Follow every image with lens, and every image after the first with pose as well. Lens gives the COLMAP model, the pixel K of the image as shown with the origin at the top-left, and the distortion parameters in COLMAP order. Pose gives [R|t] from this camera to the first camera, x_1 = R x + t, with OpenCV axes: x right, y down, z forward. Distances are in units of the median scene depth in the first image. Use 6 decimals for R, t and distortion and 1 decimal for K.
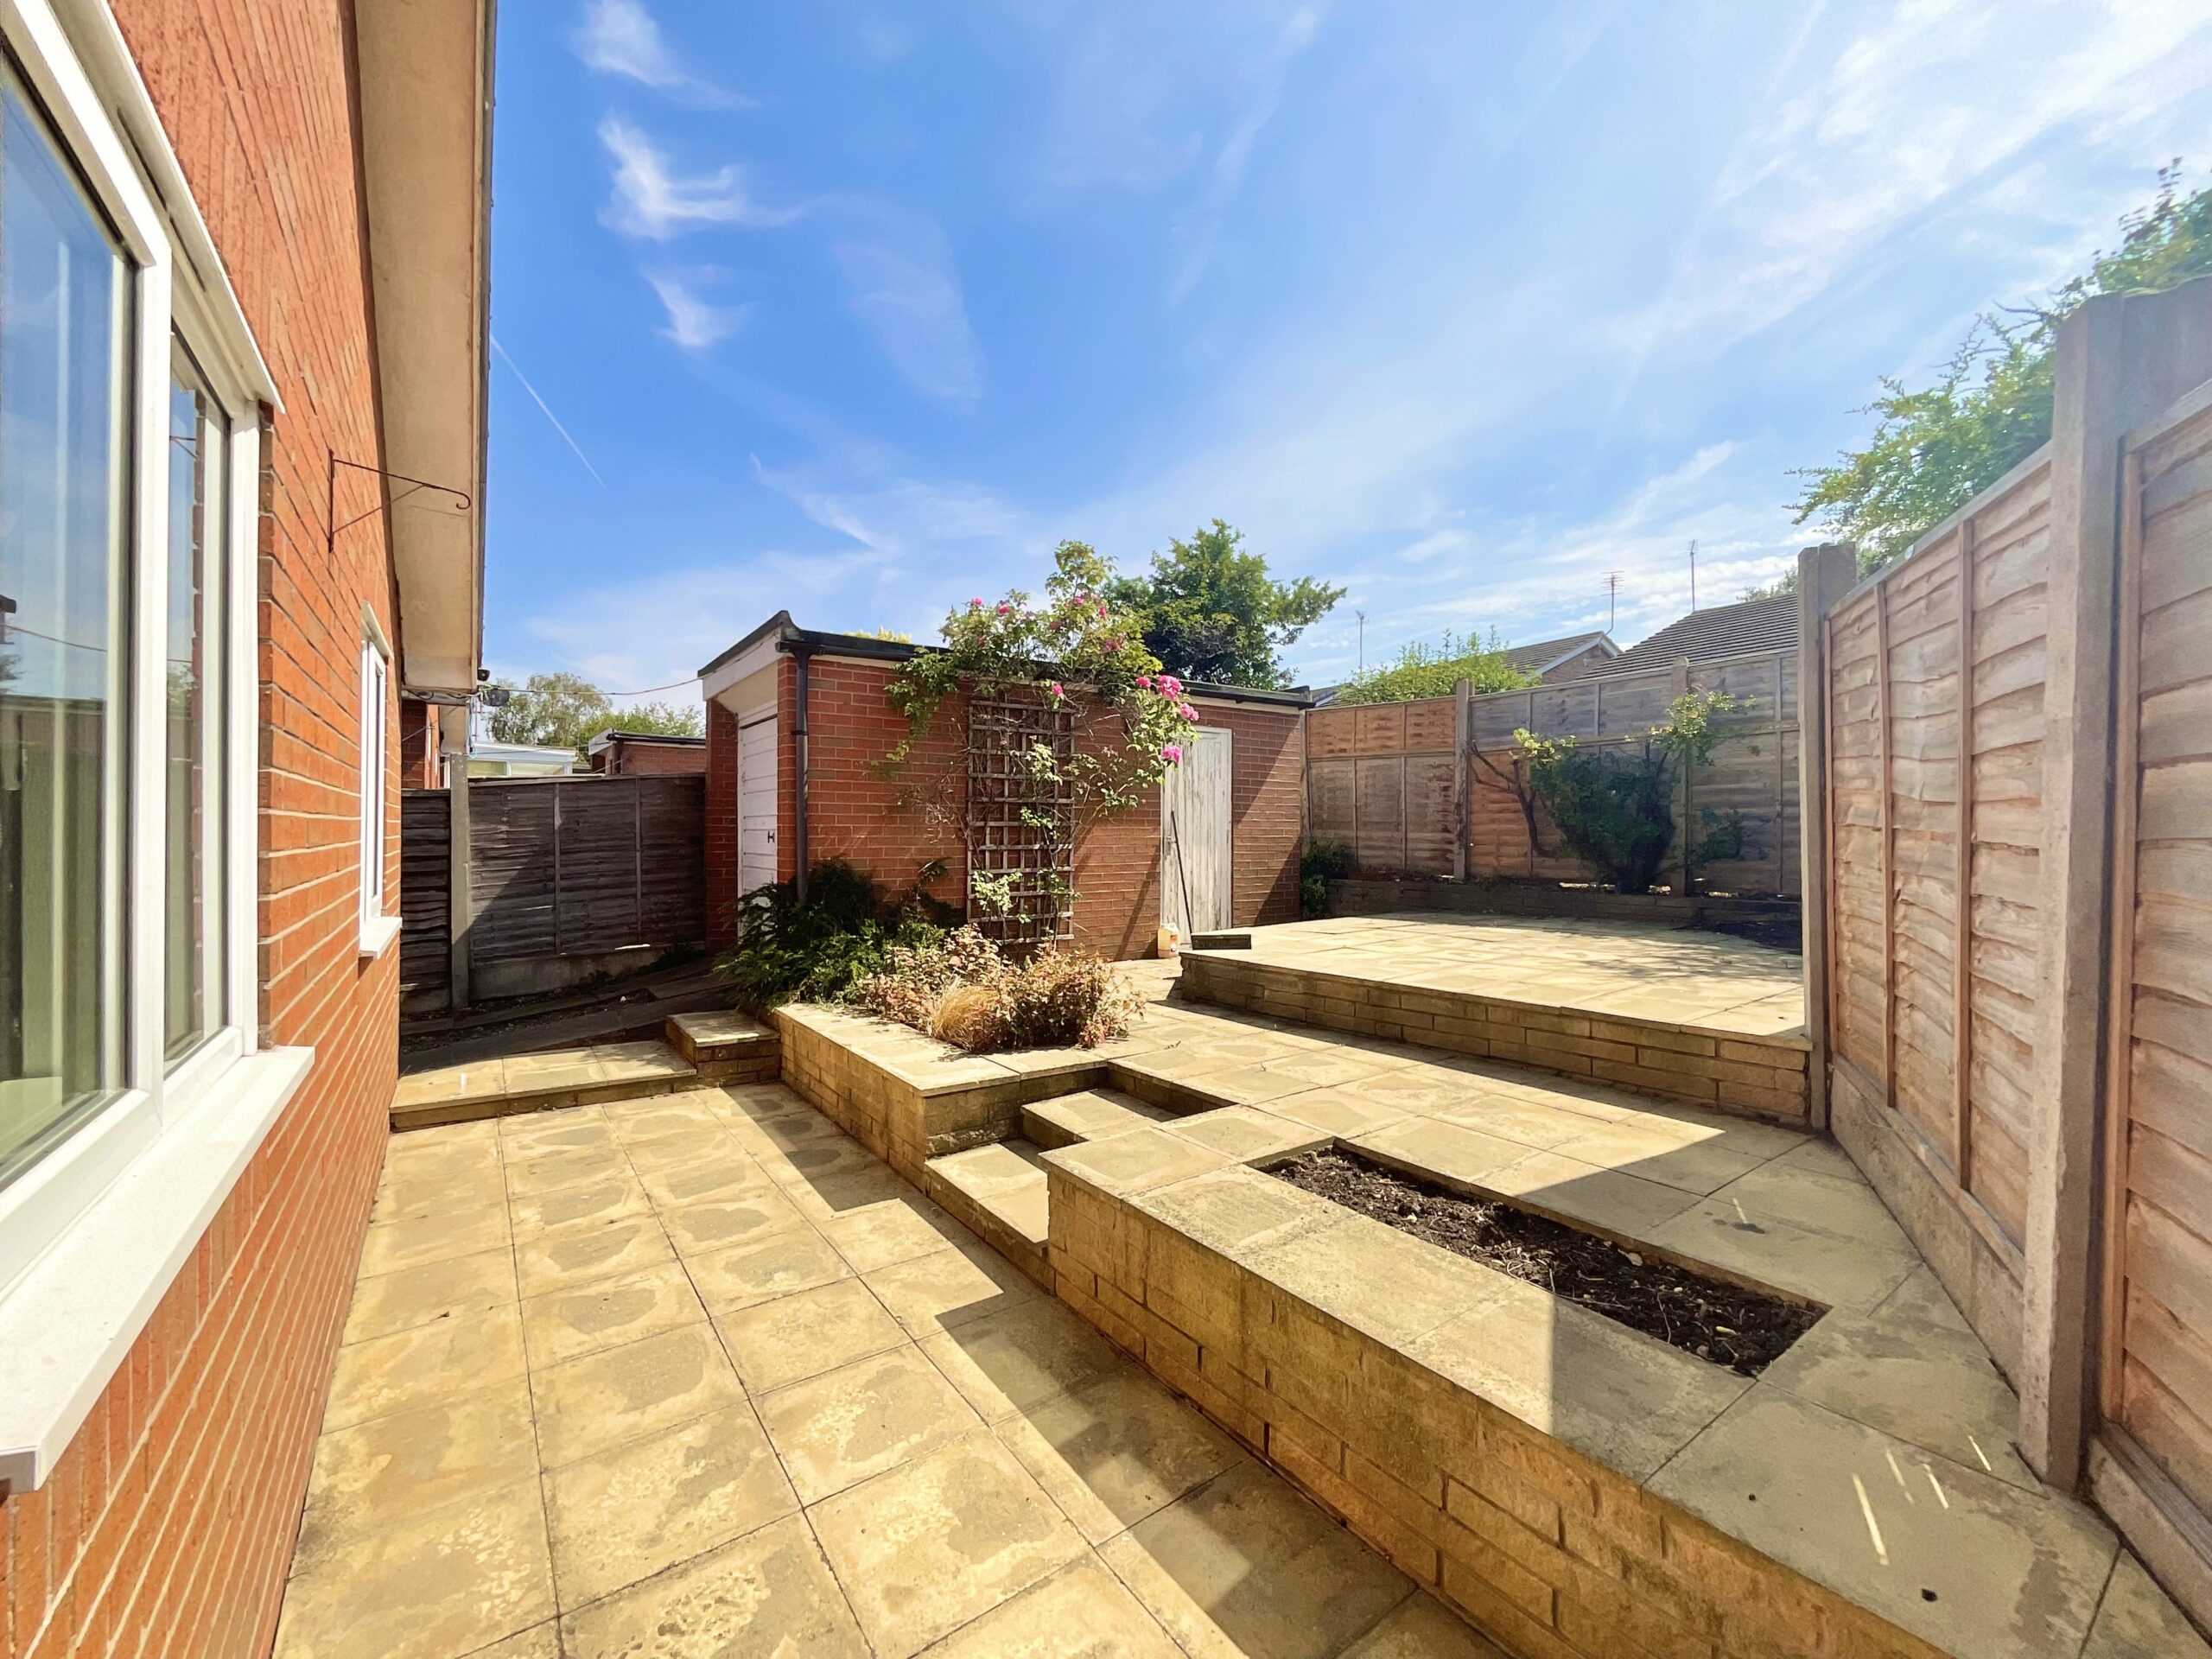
lens RADIAL K [[897.9, 0, 1106.0], [0, 897.9, 829.5], [0, 0, 1]] dist [0.003413, -0.003975]
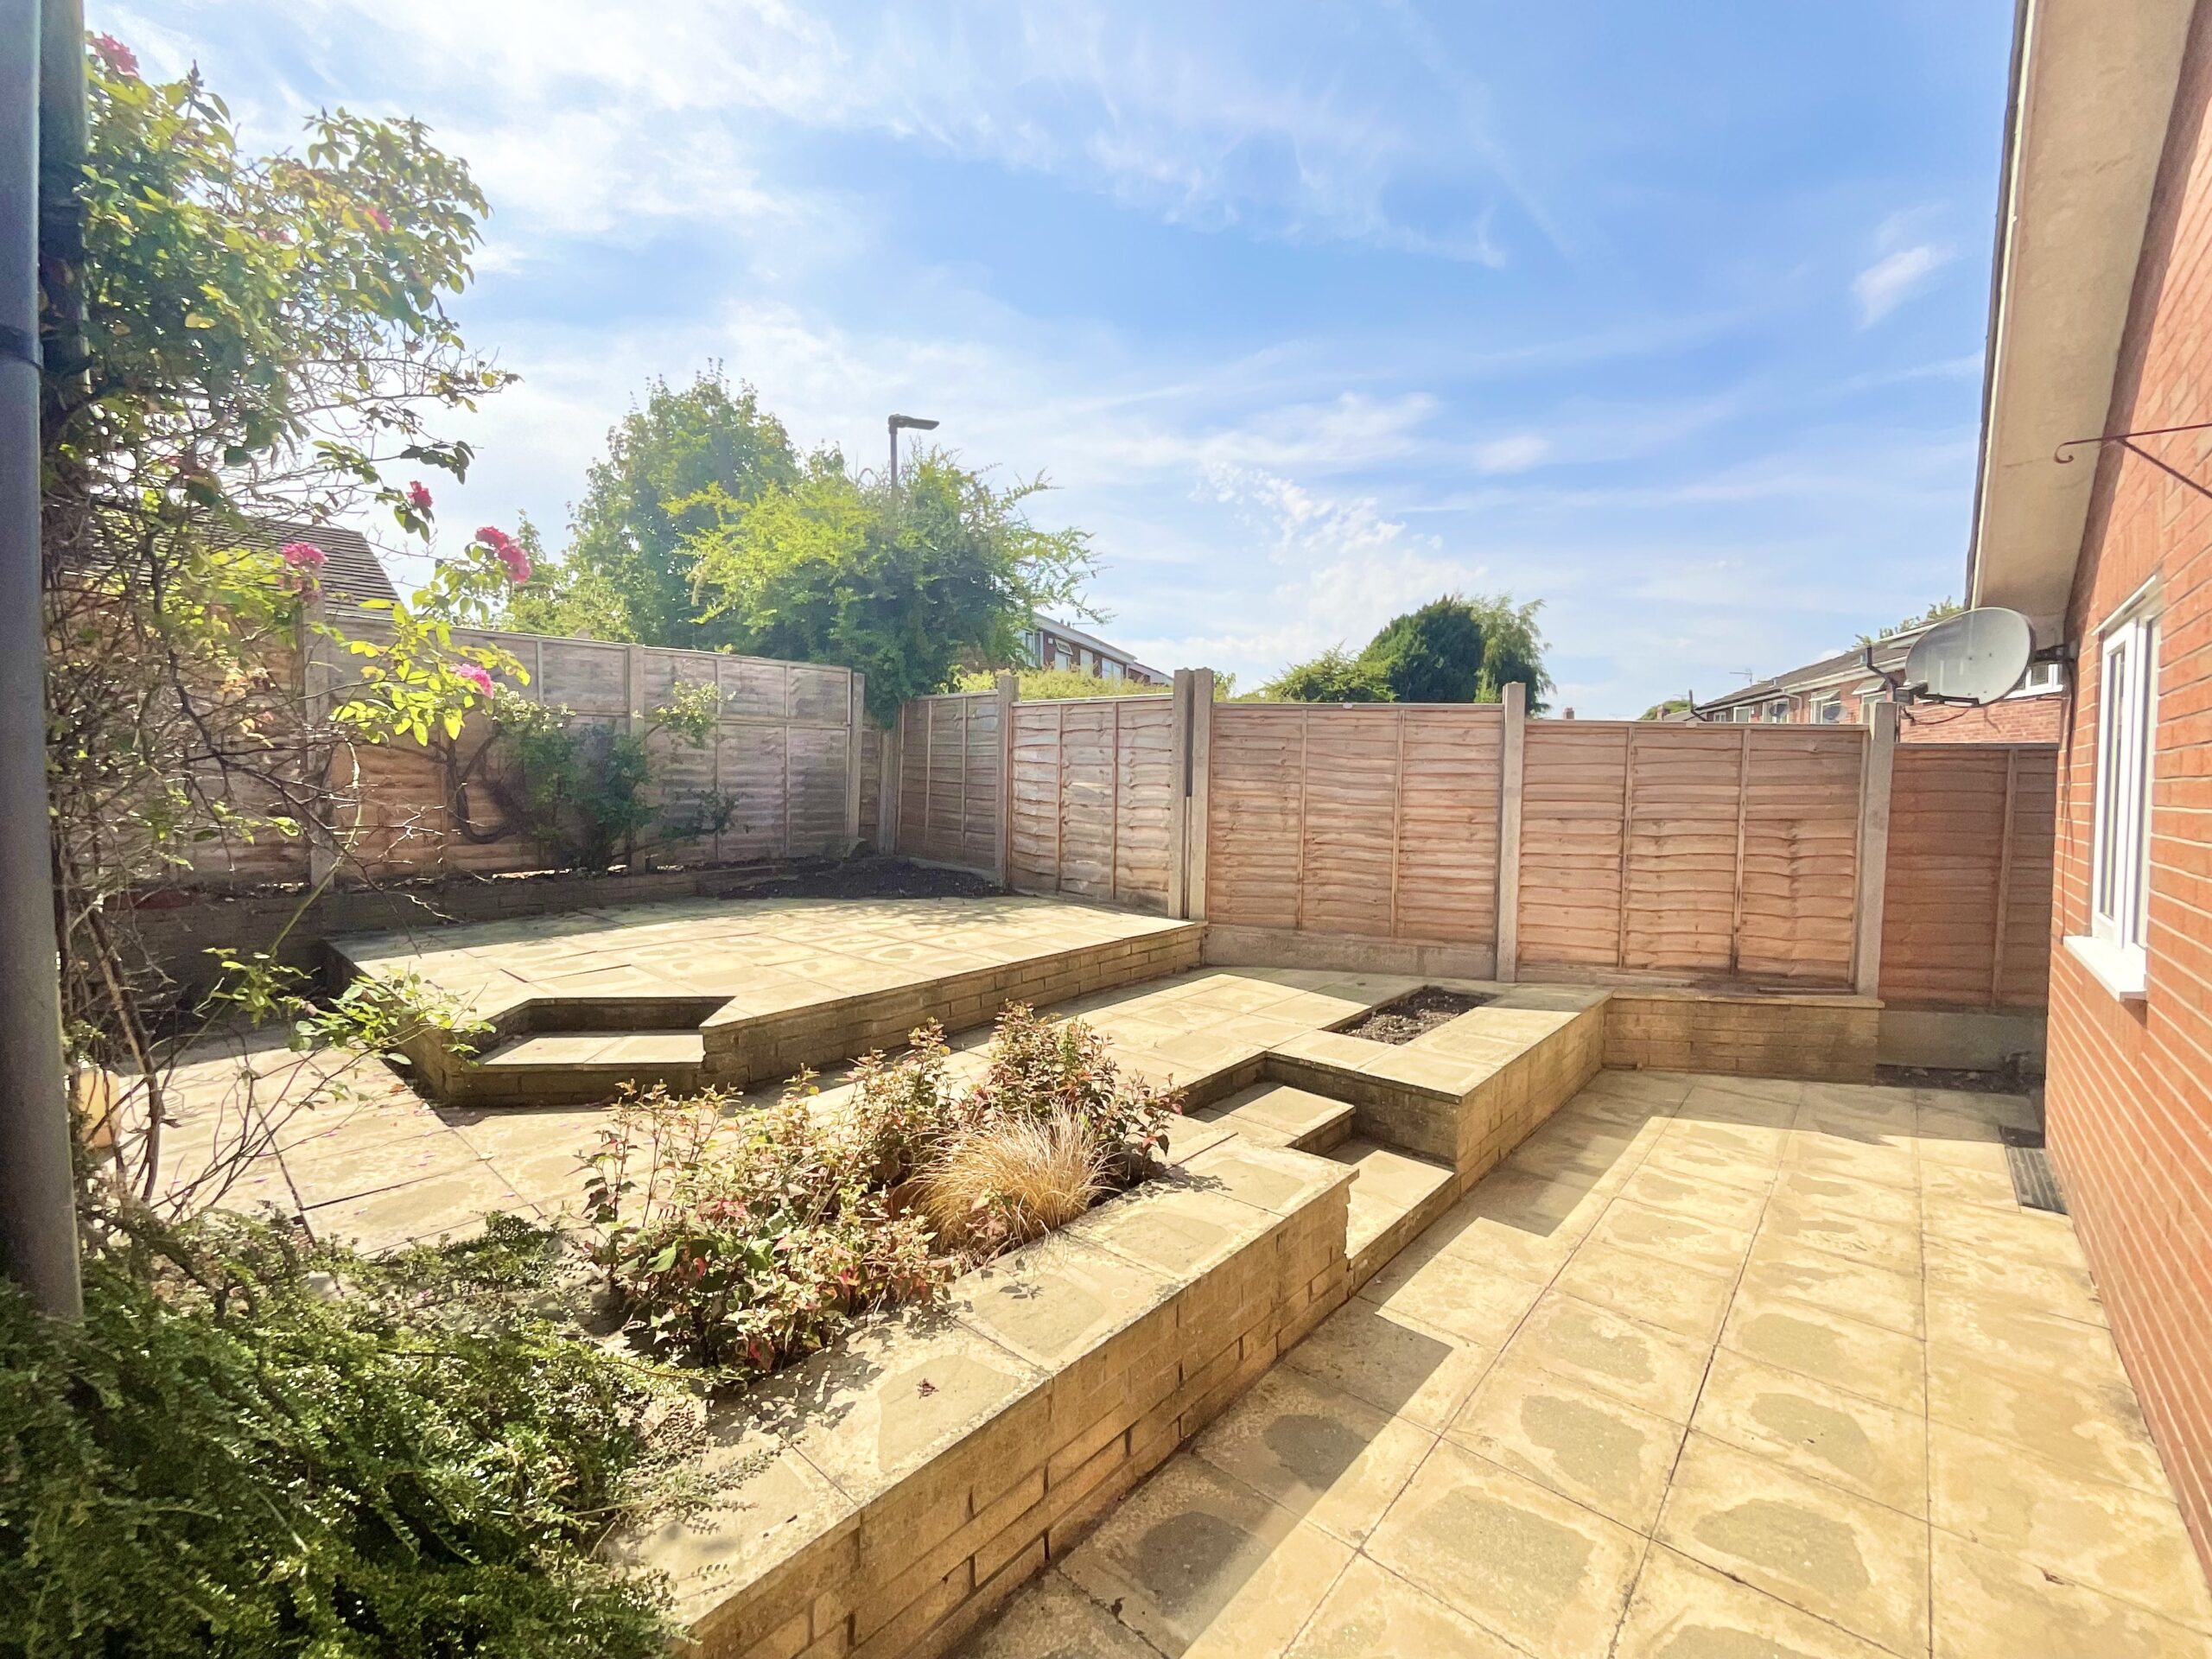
lens RADIAL K [[897.9, 0, 1106.0], [0, 897.9, 829.5], [0, 0, 1]] dist [0.003413, -0.003975]
pose [[-0.218470, -0.043534, 0.974872, -0.426006], [-0.003210, 0.999031, 0.043894, -0.019339], [-0.975838, 0.006460, -0.218398, 0.646993]]
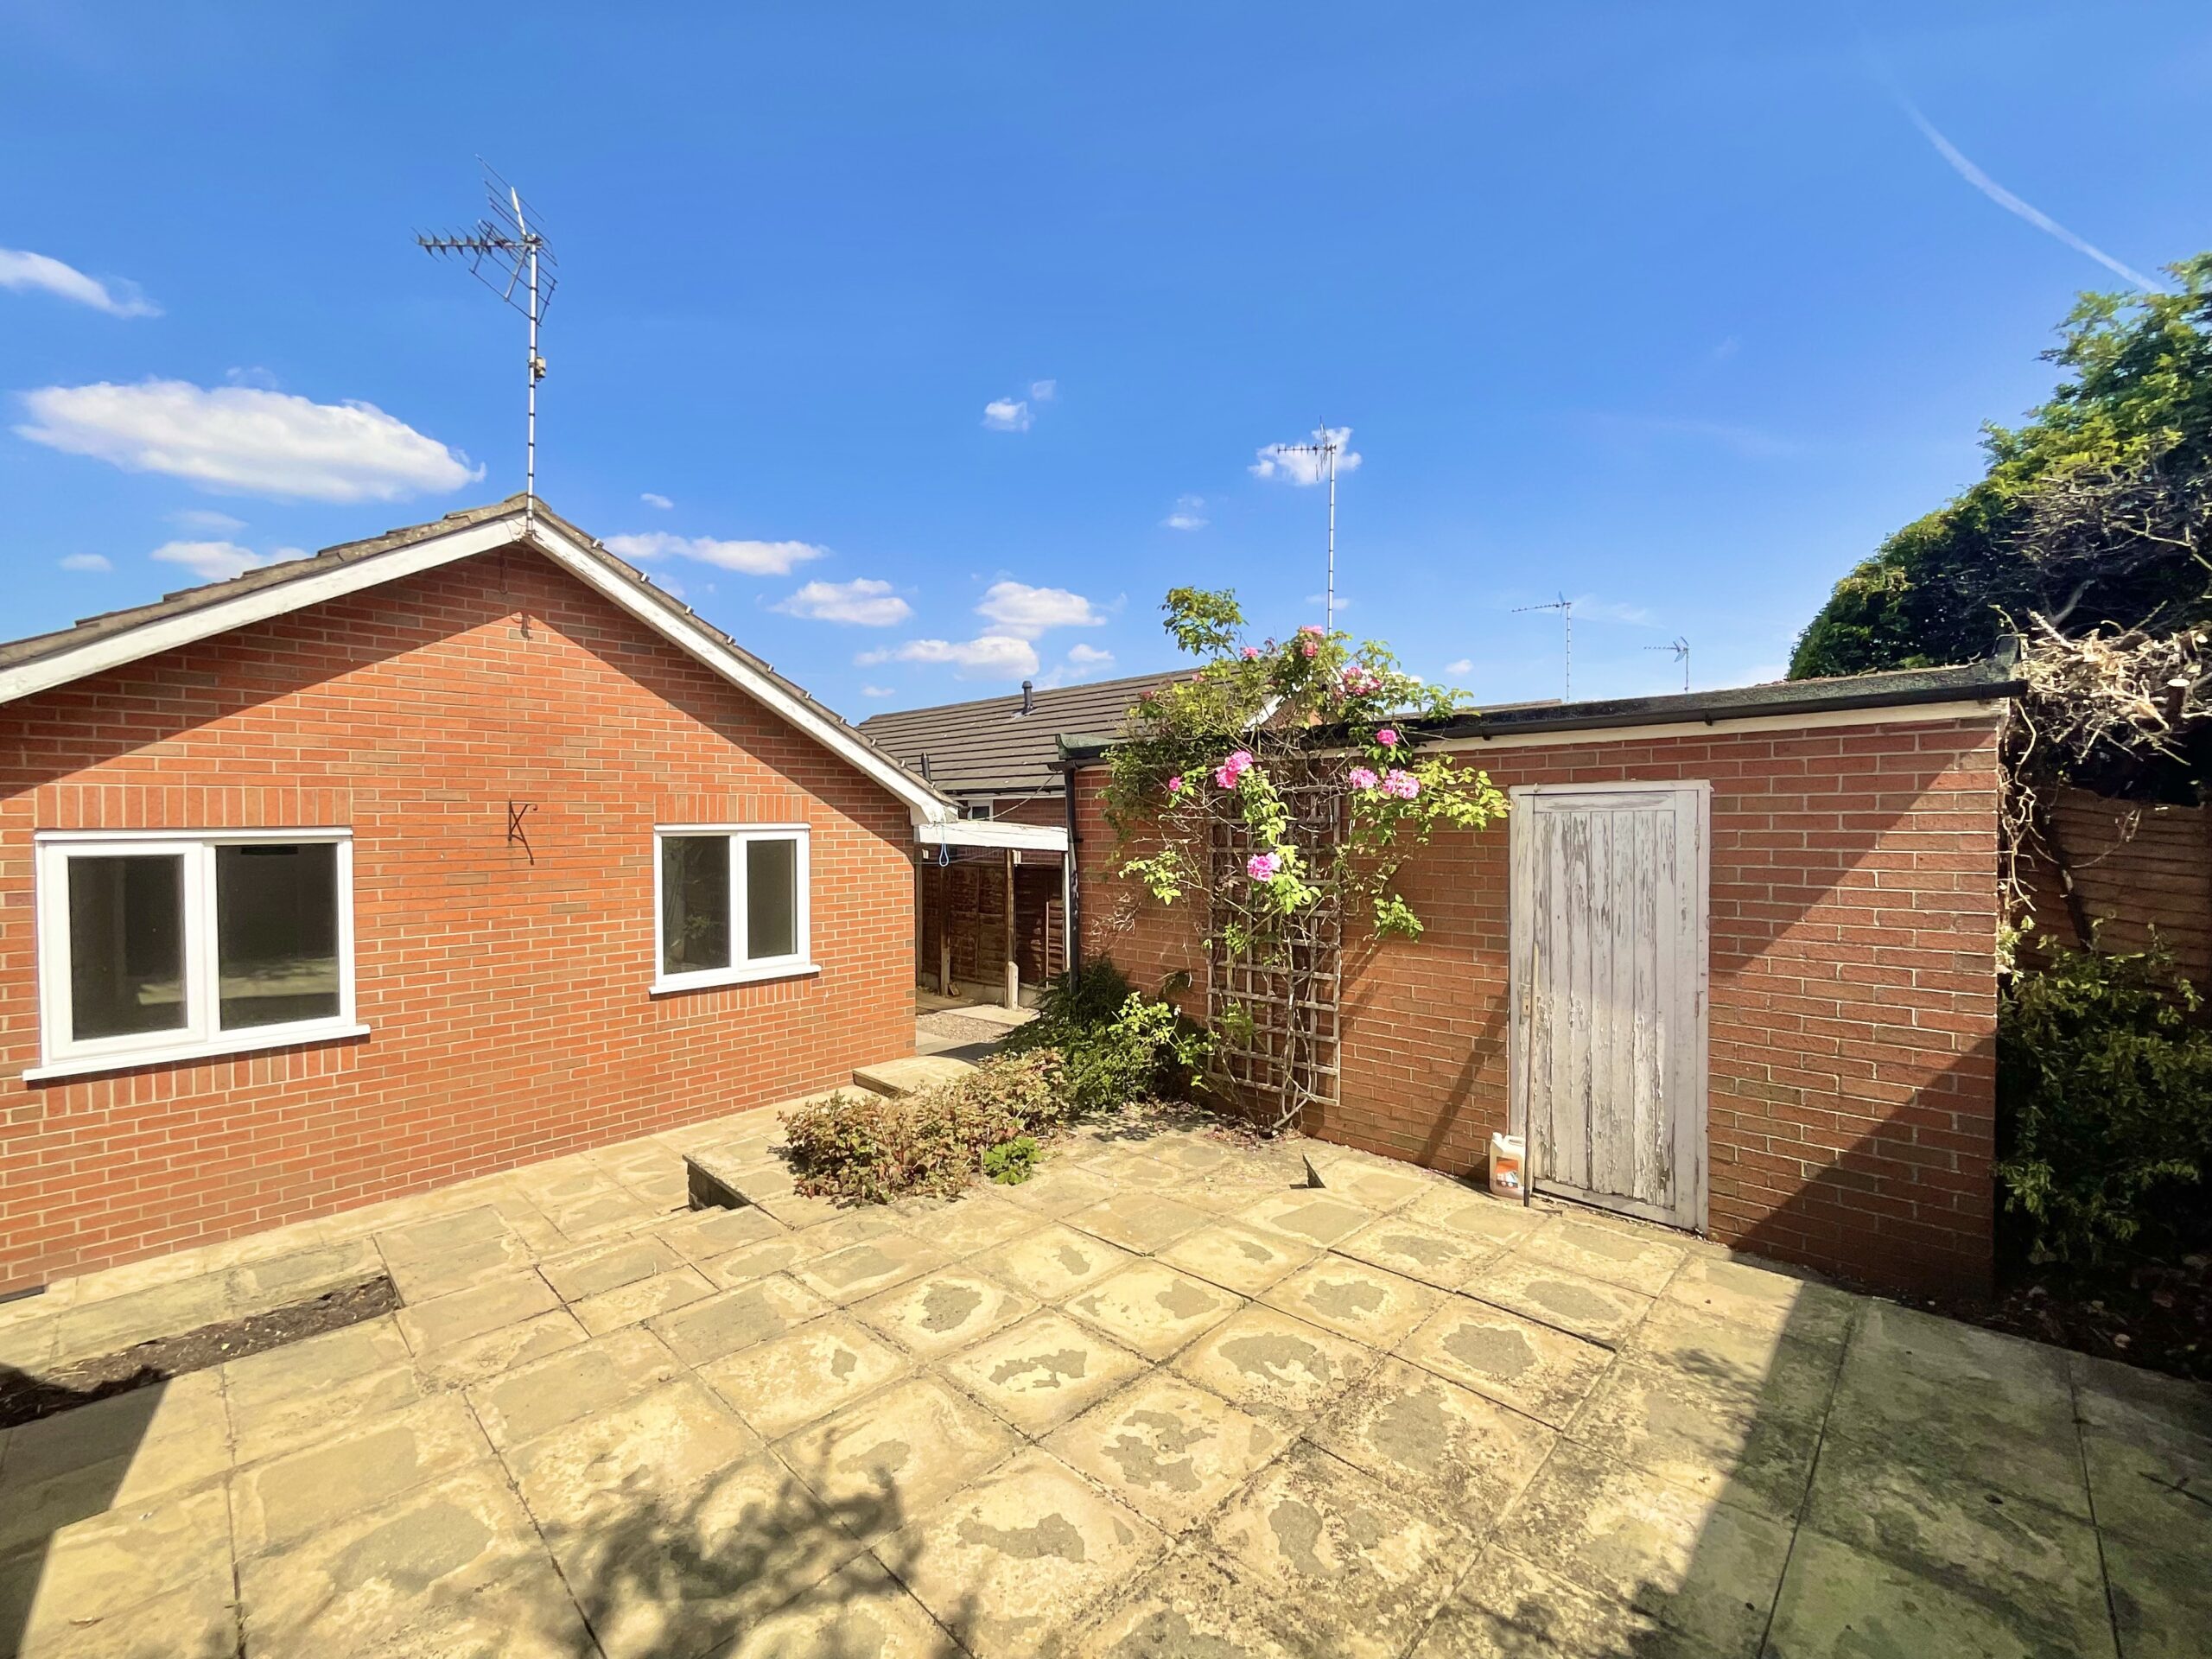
lens RADIAL K [[897.9, 0, 1106.0], [0, 897.9, 829.5], [0, 0, 1]] dist [0.003413, -0.003975]
pose [[0.188556, 0.005016, -0.982050, 0.593514], [0.009751, 0.999928, 0.006980, -0.099749], [0.982014, -0.010892, 0.188493, 0.646545]]
